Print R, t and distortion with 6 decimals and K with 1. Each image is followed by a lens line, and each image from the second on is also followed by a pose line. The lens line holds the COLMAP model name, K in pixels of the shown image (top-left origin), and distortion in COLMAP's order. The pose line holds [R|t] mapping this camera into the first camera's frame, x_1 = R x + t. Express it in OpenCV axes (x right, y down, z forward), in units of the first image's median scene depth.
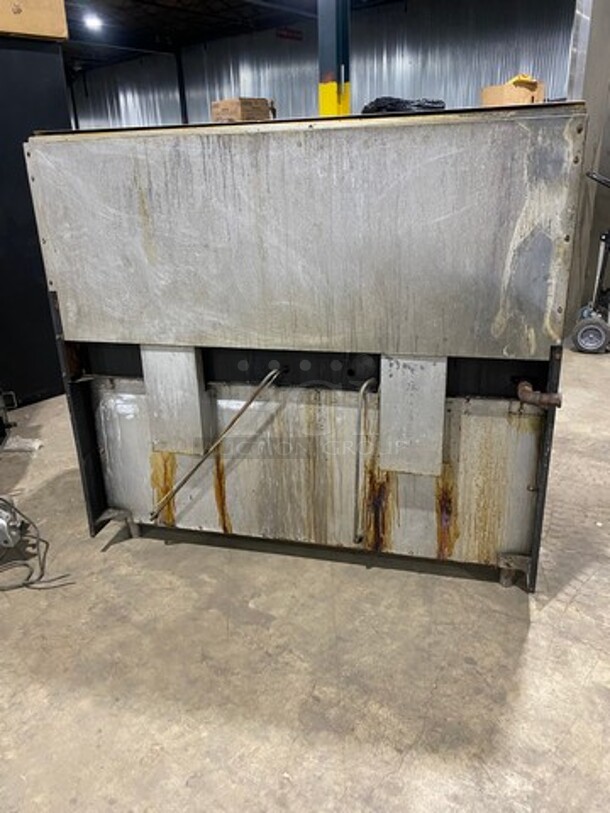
lens RADIAL K [[616.4, 0, 305.0], [0, 616.4, 406.5], [0, 0, 1]] dist [-0.004083, -0.001007]
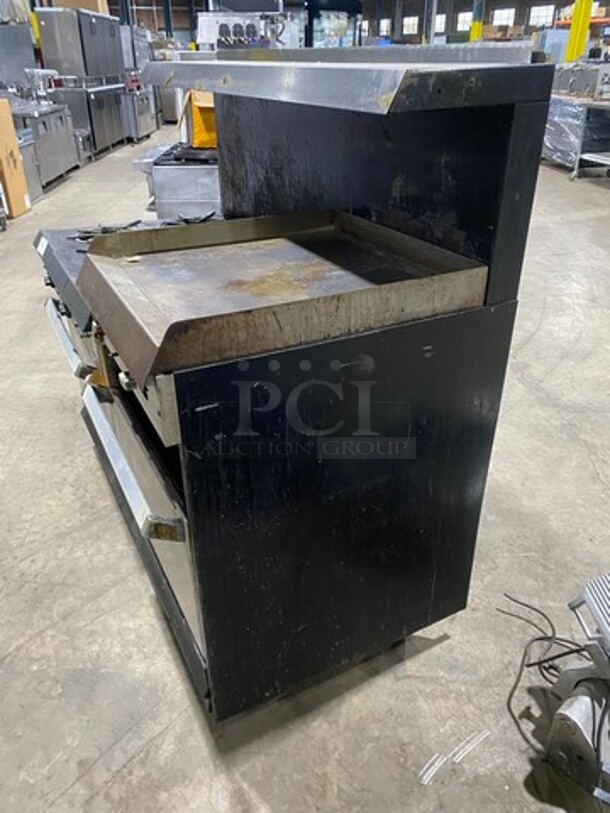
lens RADIAL K [[616.4, 0, 305.0], [0, 616.4, 406.5], [0, 0, 1]] dist [-0.004083, -0.001007]
pose [[-0.673766, -0.332879, 0.659720, -0.730076], [0.298765, 0.693845, 0.655224, -0.607011], [-0.675854, 0.638569, -0.368037, 1.441598]]
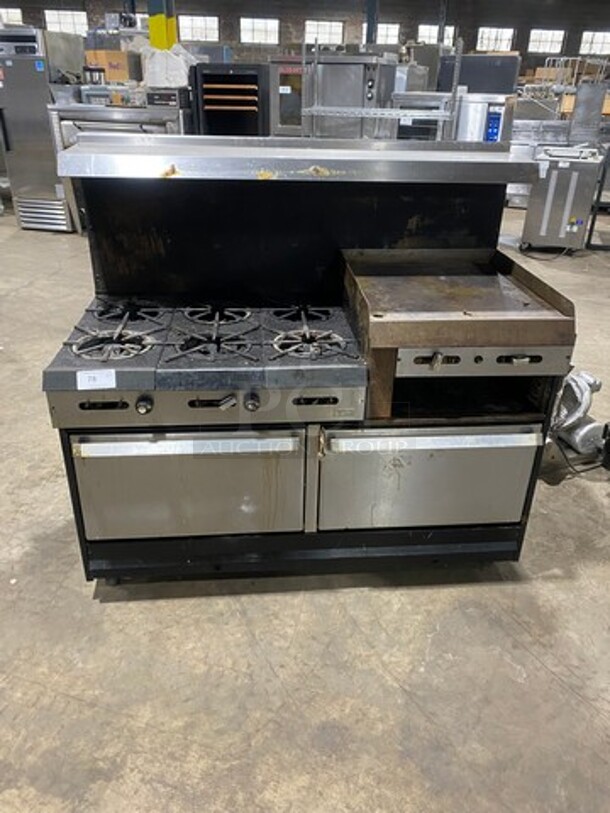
lens RADIAL K [[628.9, 0, 308.8], [0, 628.9, 402.7], [0, 0, 1]] dist [0.008569, -0.001990]
pose [[-0.940760, 0.166857, -0.295178, 0.360622], [-0.119161, 0.652319, 0.748519, -0.927948], [0.317446, 0.739350, -0.593792, 1.837696]]
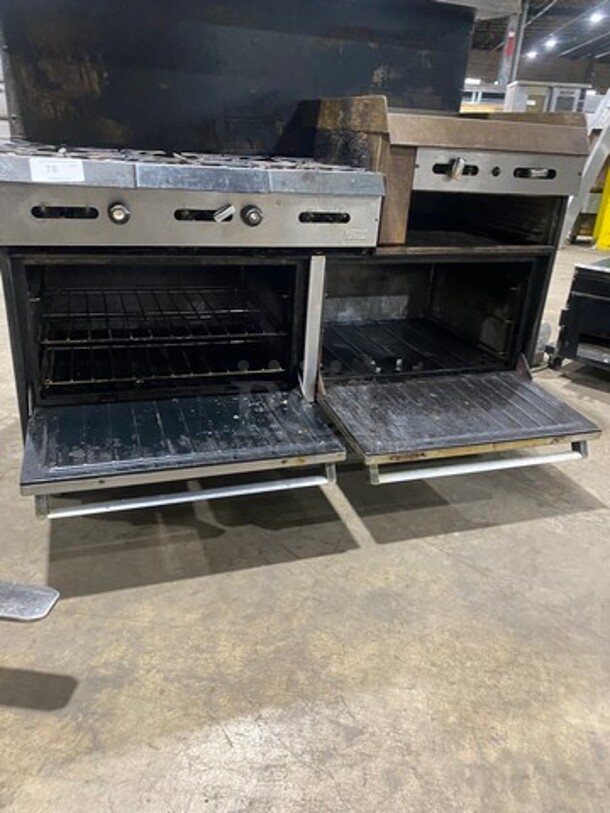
lens RADIAL K [[626.4, 0, 305.0], [0, 626.4, 406.5], [0, 0, 1]] dist [-0.005058, -0.002236]
pose [[-0.837376, 0.210467, -0.504484, 0.544827], [-0.232688, 0.697867, 0.677376, -0.584084], [0.494629, 0.684606, -0.535404, 1.854494]]
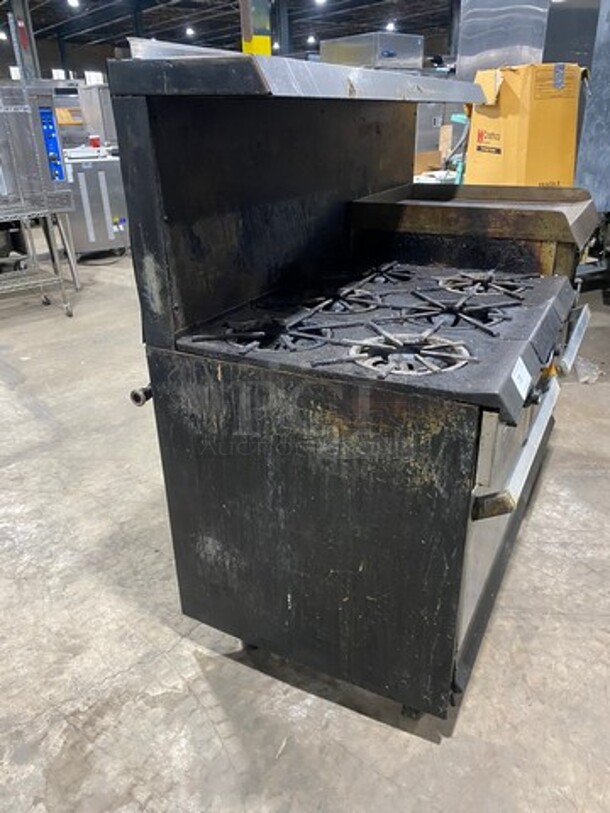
lens RADIAL K [[620.8, 0, 321.3], [0, 620.8, 405.8], [0, 0, 1]] dist [0.013214, -0.002942]
pose [[-0.208288, 0.451613, -0.867561, 0.941471], [-0.338173, 0.799055, 0.497142, -0.447206], [0.917744, 0.396935, -0.013710, 1.025426]]
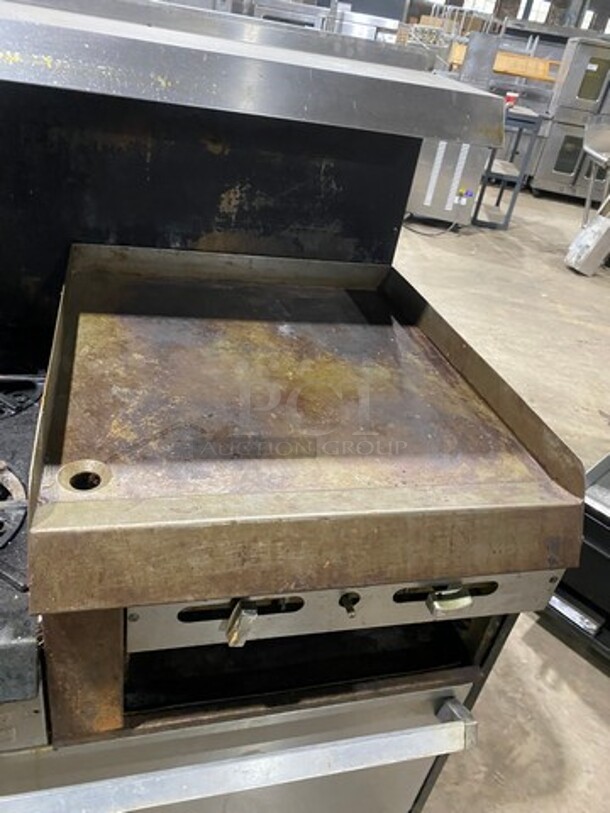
lens RADIAL K [[628.9, 0, 308.8], [0, 628.9, 402.7], [0, 0, 1]] dist [0.008569, -0.001990]
pose [[-0.867187, 0.165653, -0.469623, 0.002472], [-0.300001, 0.578932, 0.758180, -0.629117], [0.397475, 0.798371, -0.452347, 1.371690]]
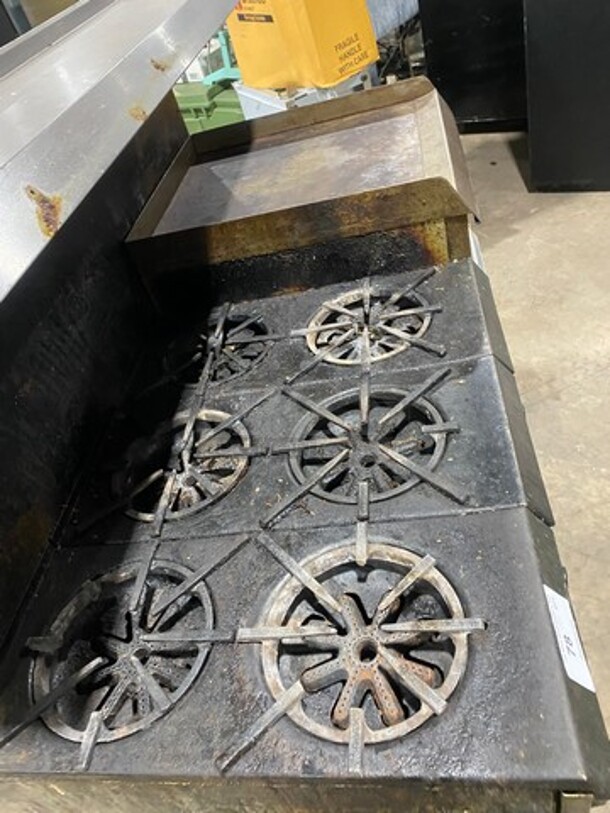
lens RADIAL K [[628.9, 0, 308.8], [0, 628.9, 402.7], [0, 0, 1]] dist [0.008569, -0.001990]
pose [[0.171412, 0.645718, -0.744088, 0.530116], [-0.121626, 0.763358, 0.634422, -0.539402], [0.977663, -0.018247, 0.209385, 0.972004]]
